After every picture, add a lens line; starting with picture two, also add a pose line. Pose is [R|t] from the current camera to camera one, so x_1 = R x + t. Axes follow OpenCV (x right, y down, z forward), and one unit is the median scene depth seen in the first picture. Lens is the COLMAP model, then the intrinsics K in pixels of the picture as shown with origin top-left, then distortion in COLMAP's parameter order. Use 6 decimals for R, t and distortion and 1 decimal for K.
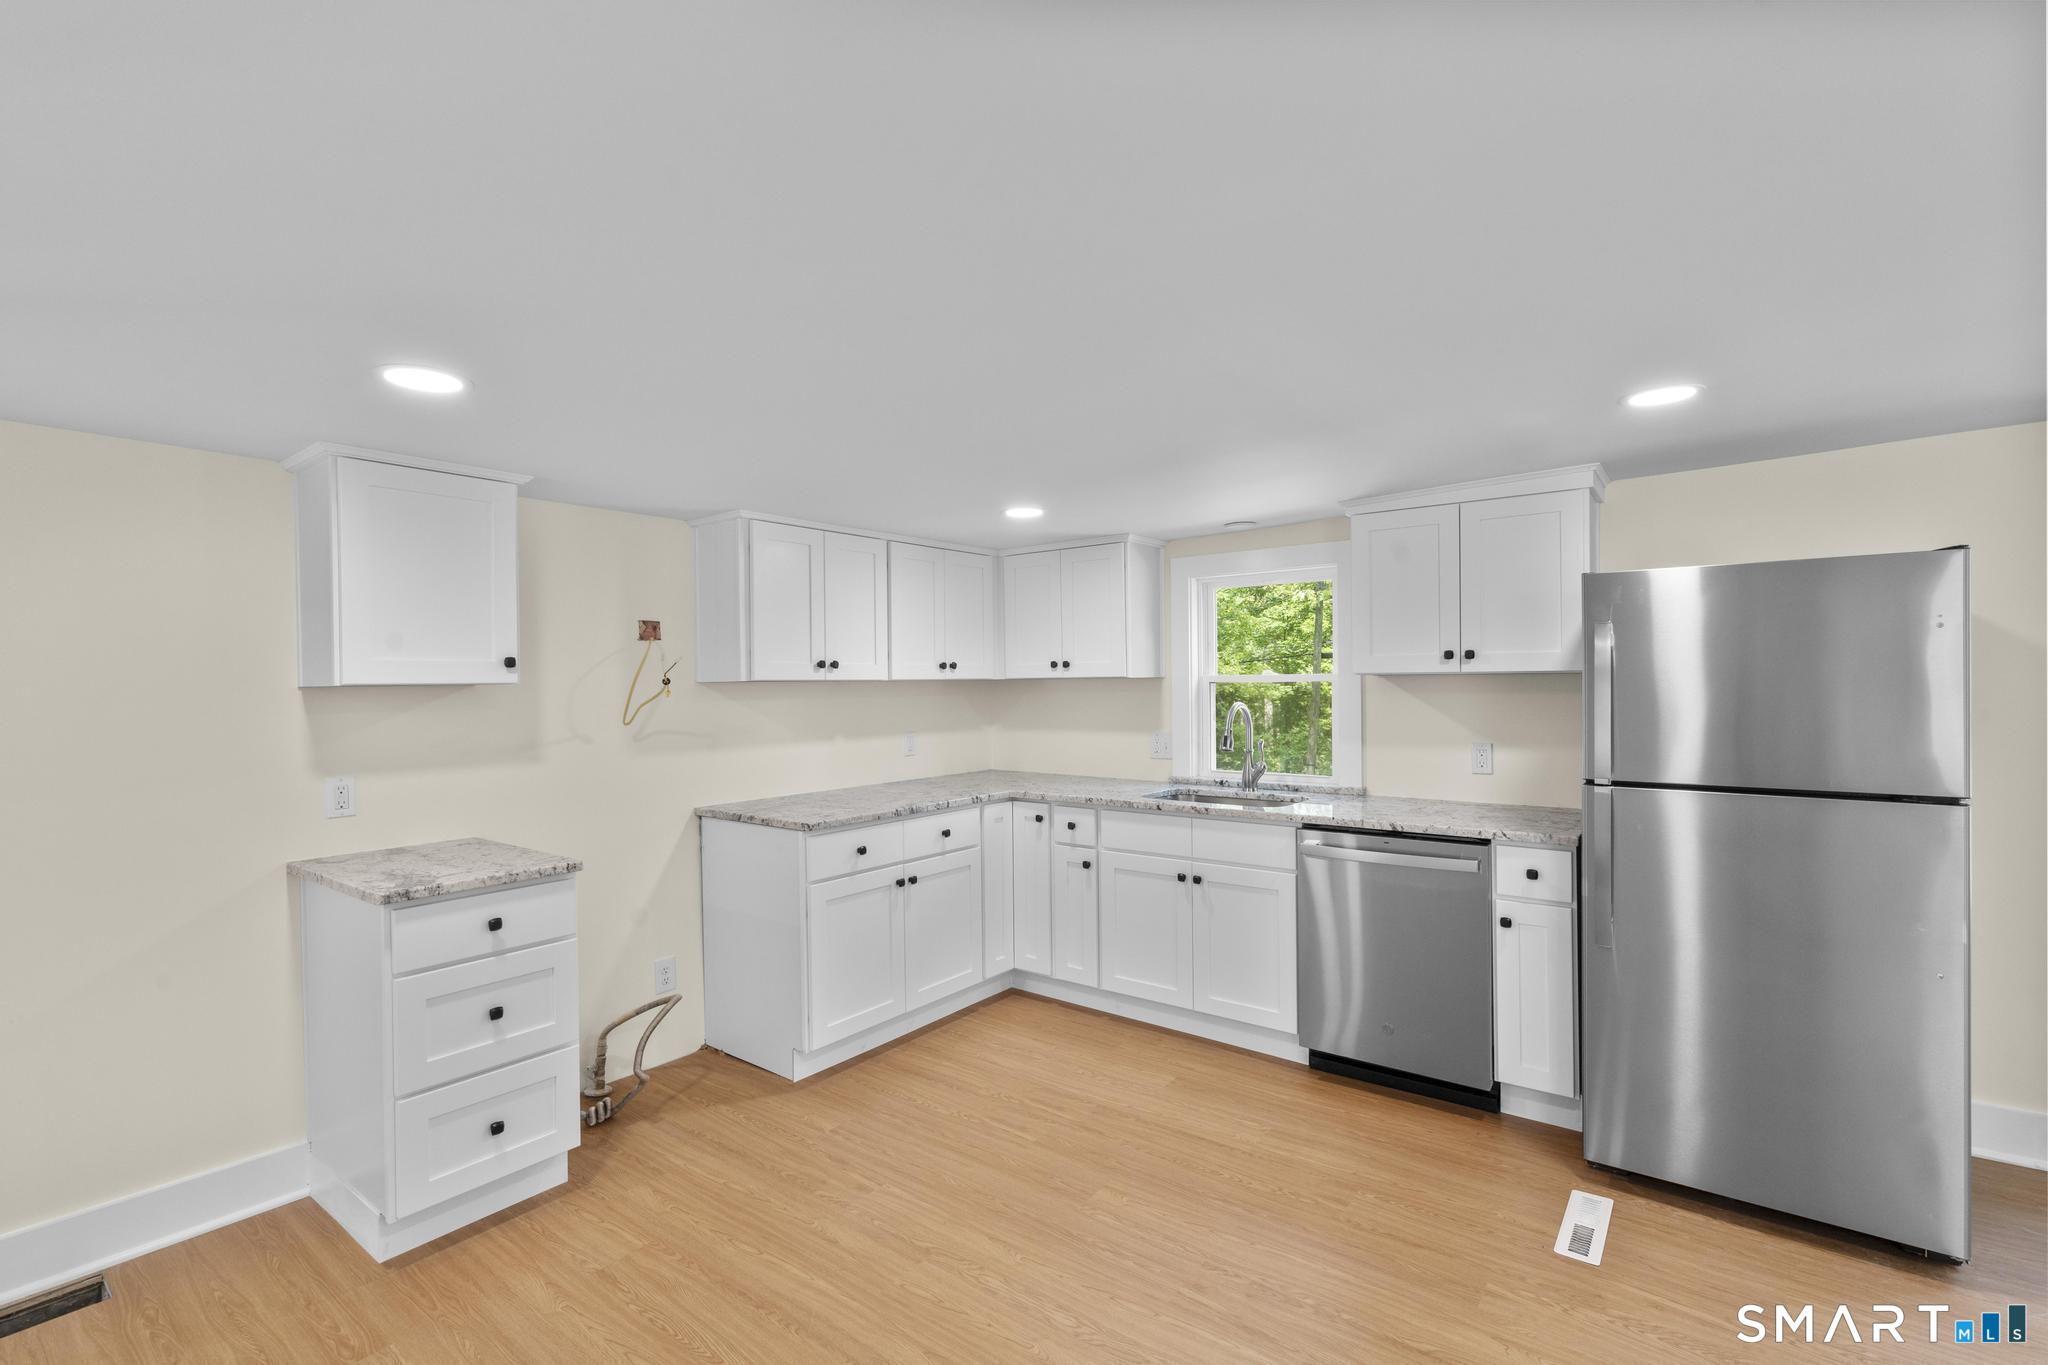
lens RADIAL K [[922.4, 0, 1031.0], [0, 922.4, 684.0], [0, 0, 1]] dist [-0.007301, 0.004074]
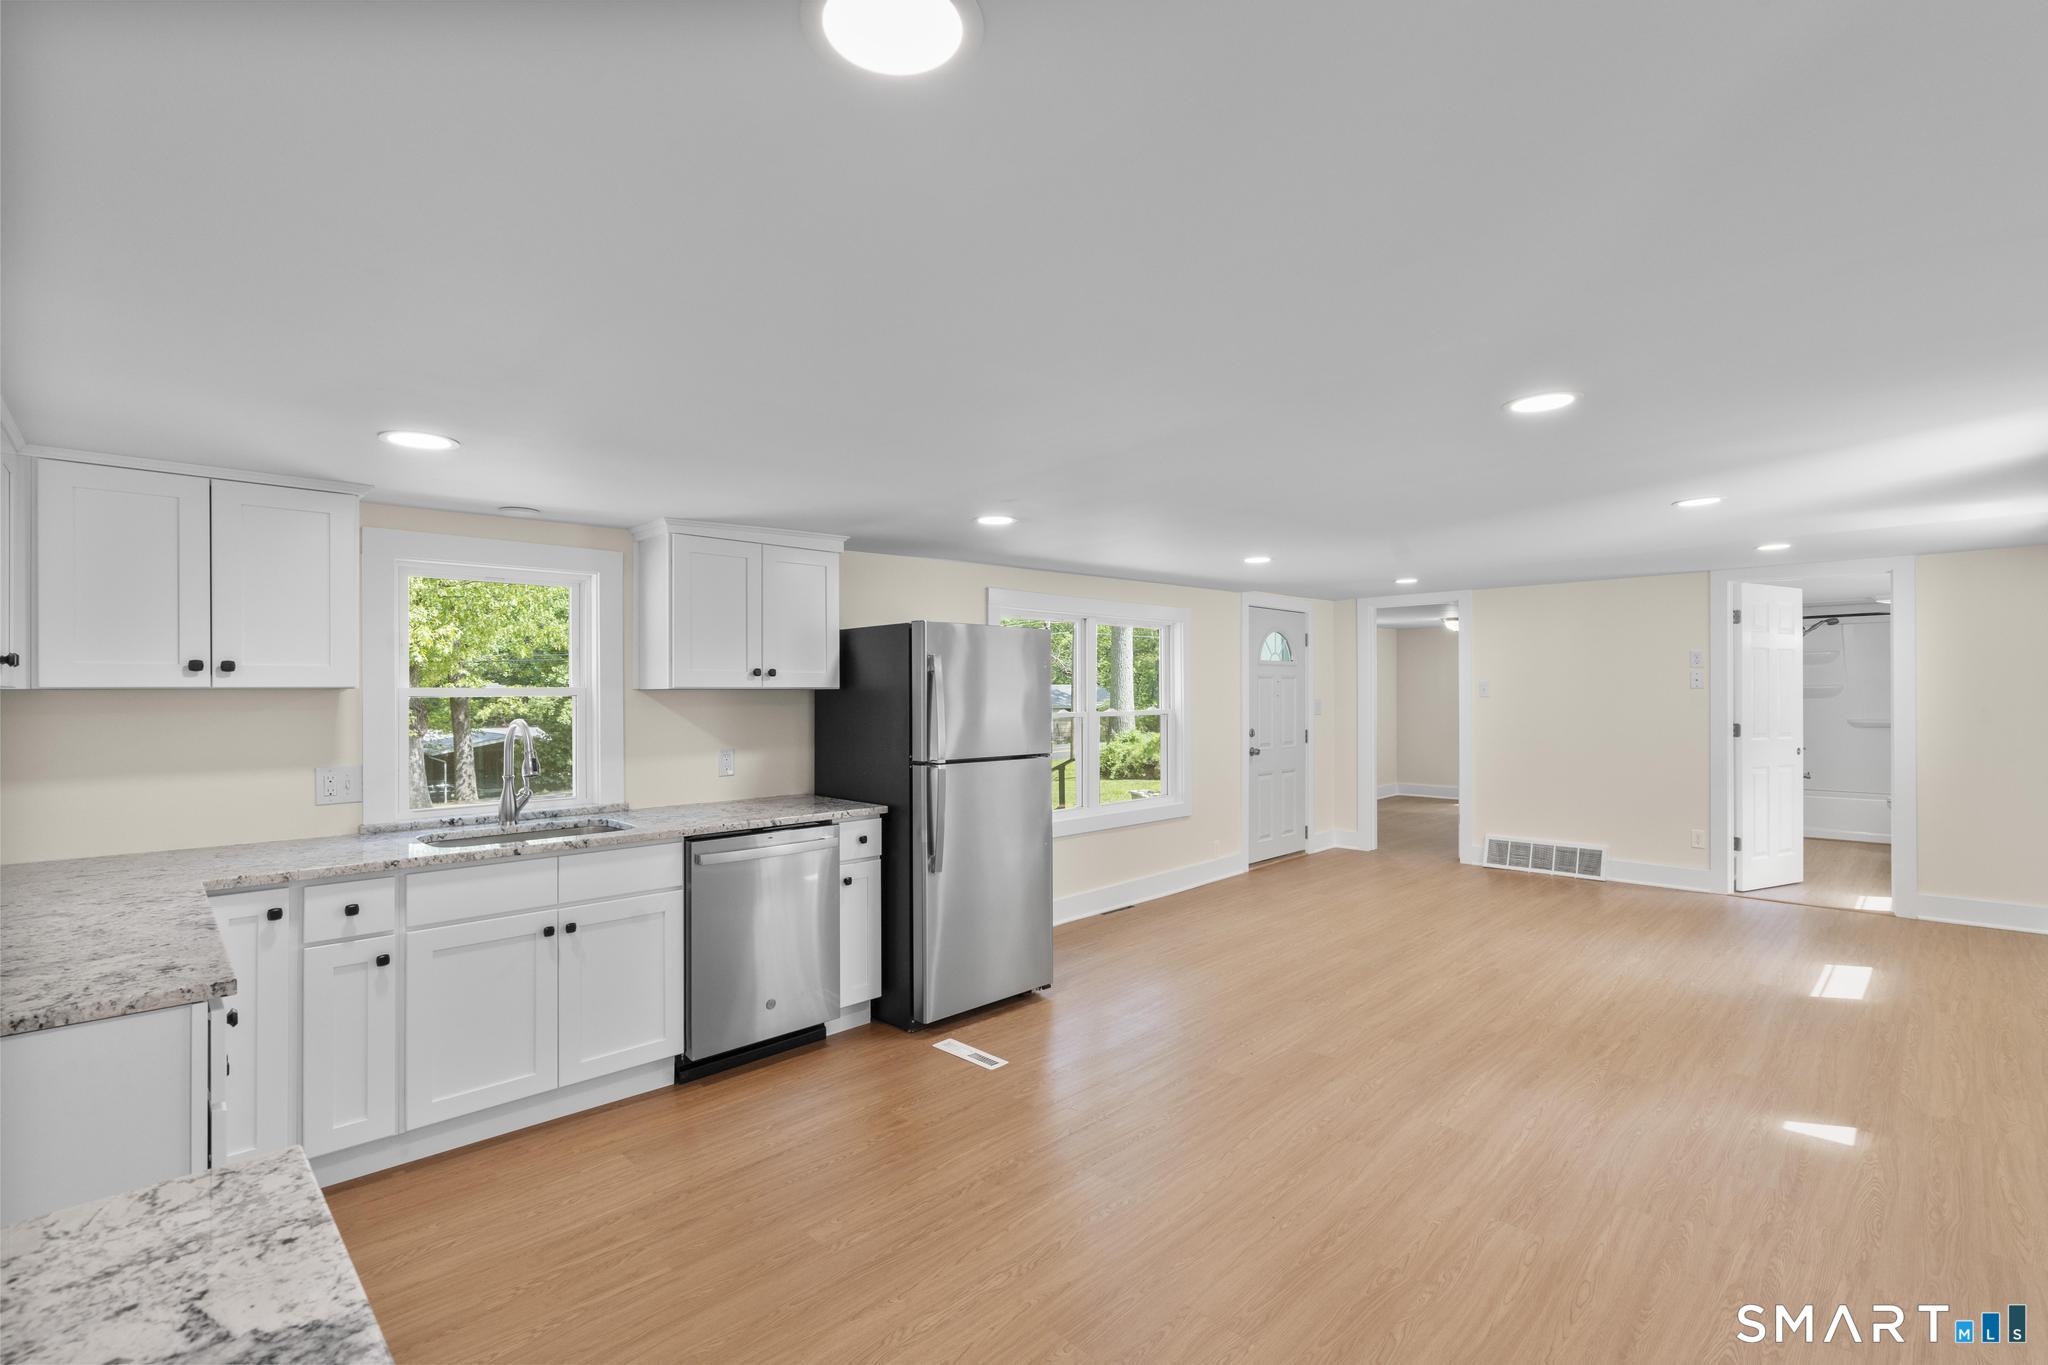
lens RADIAL K [[922.4, 0, 1014.3], [0, 922.4, 676.4], [0, 0, 1]] dist [-0.007301, 0.004074]
pose [[0.140484, 0.026278, 0.989734, -0.602920], [0.003482, 0.999628, -0.027035, 0.005143], [-0.990077, 0.007244, 0.140340, 0.472038]]
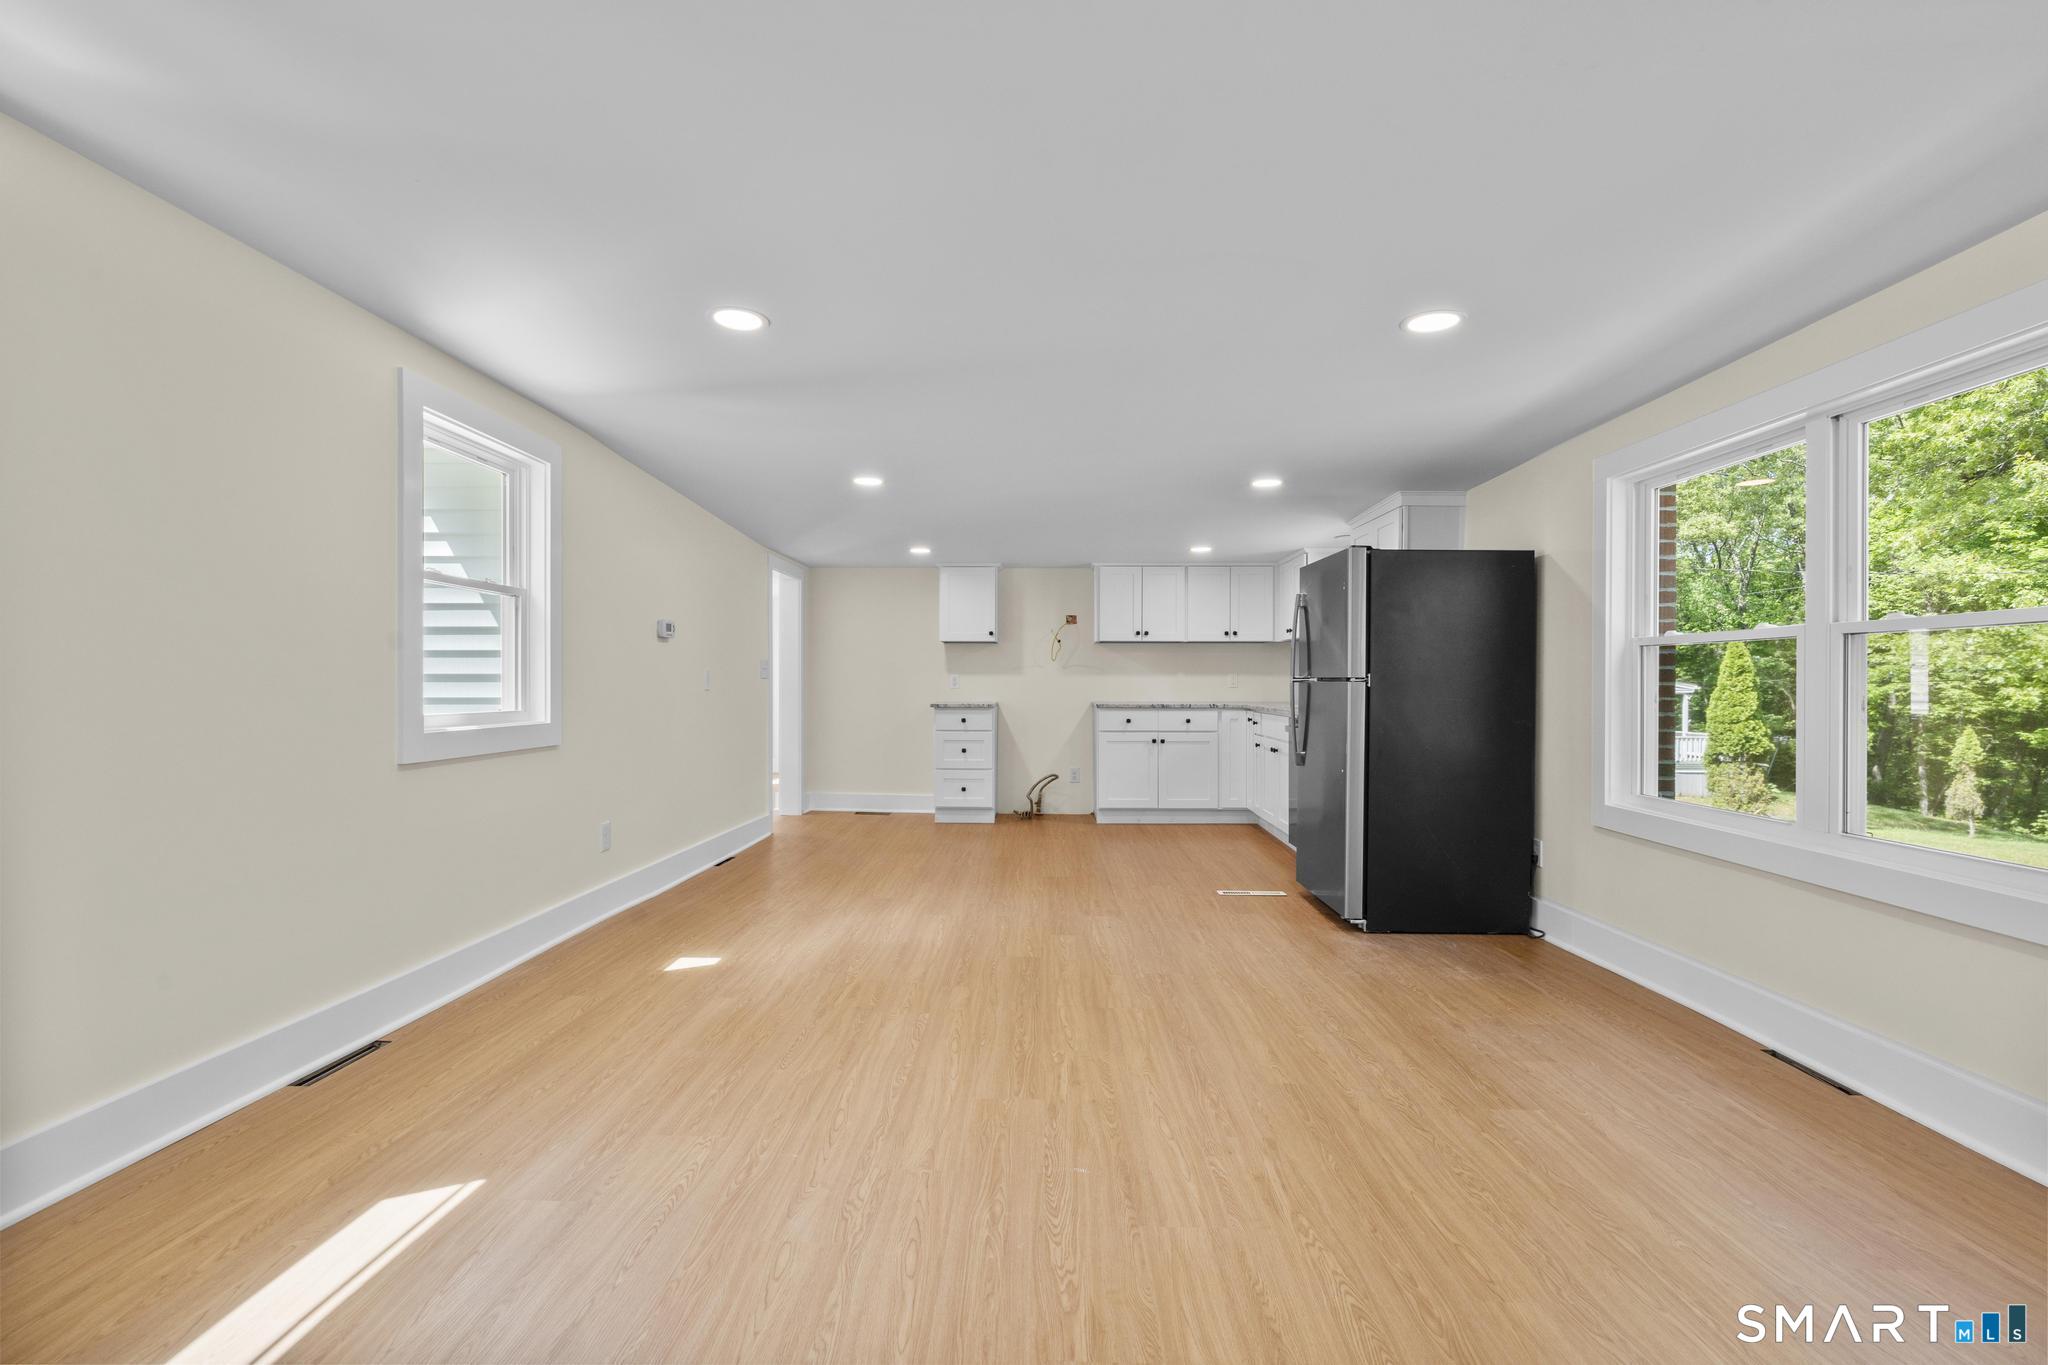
lens RADIAL K [[922.4, 0, 1018.7], [0, 922.4, 683.0], [0, 0, 1]] dist [-0.007301, 0.004074]
pose [[0.587117, 0.013245, -0.809394, 1.272756], [-0.008955, 0.999911, 0.009867, 0.071662], [0.809453, 0.001455, 0.587183, -0.399154]]
